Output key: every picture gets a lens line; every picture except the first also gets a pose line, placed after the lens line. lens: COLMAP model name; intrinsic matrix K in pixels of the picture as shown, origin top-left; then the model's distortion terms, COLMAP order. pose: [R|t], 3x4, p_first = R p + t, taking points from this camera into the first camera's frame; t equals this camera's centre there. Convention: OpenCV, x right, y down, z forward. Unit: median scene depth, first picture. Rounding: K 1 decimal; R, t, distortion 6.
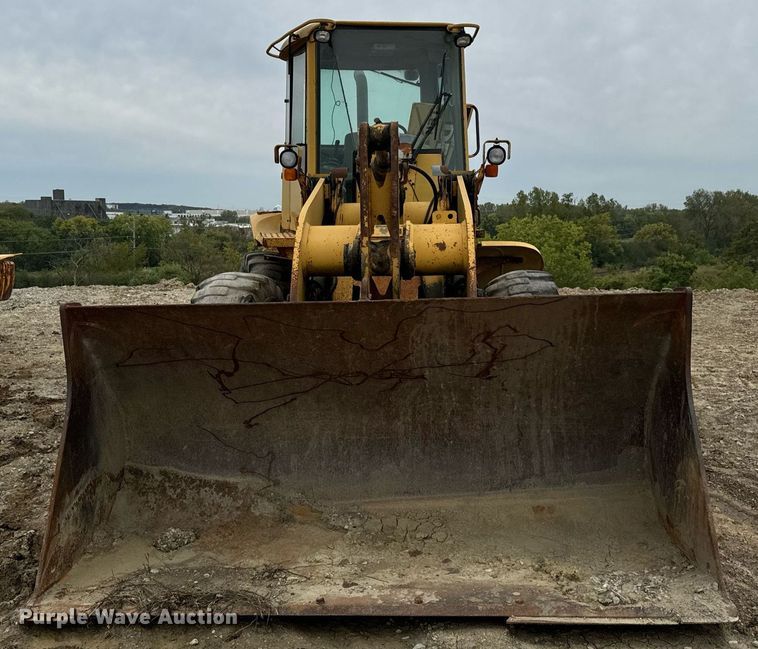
lens RADIAL K [[848.0, 0, 358.4], [0, 848.0, 300.9], [0, 0, 1]] dist [0.130232, -0.008482]
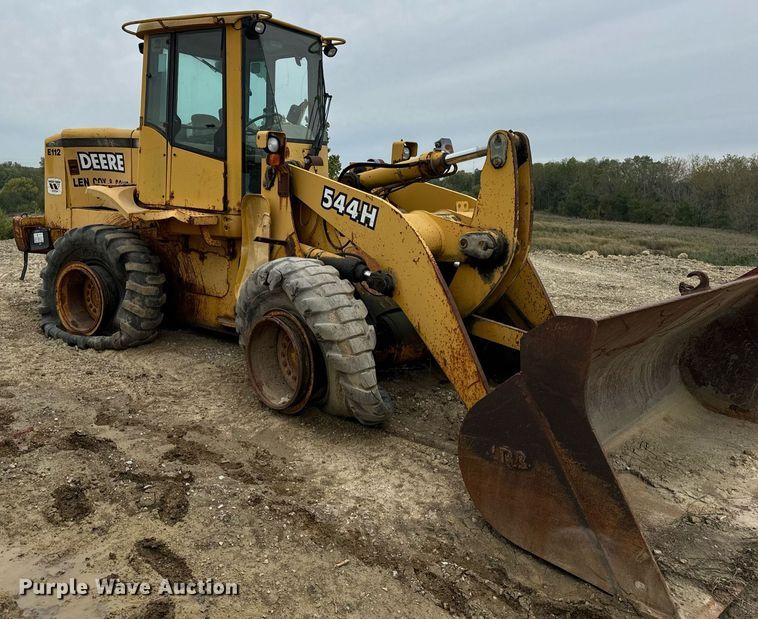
lens RADIAL K [[649.6, 0, 286.1], [0, 649.6, 272.5], [0, 0, 1]] dist [0.120708, -0.187916]
pose [[0.742010, -0.070127, 0.666711, -0.619191], [0.033931, 0.997168, 0.067122, -0.062763], [-0.669530, -0.027183, 0.742288, 0.384785]]
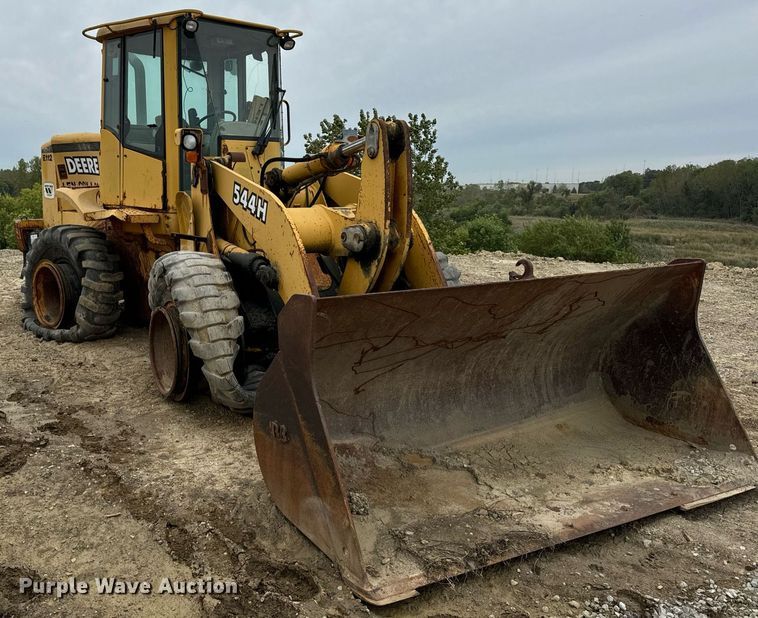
lens RADIAL K [[702.4, 0, 242.2], [0, 702.4, 307.4], [0, 0, 1]] dist [0.129679, -0.200372]
pose [[0.876957, -0.069820, 0.475470, -0.462478], [0.033355, 0.995847, 0.084714, -0.032636], [-0.479410, -0.058431, 0.875644, 0.175017]]
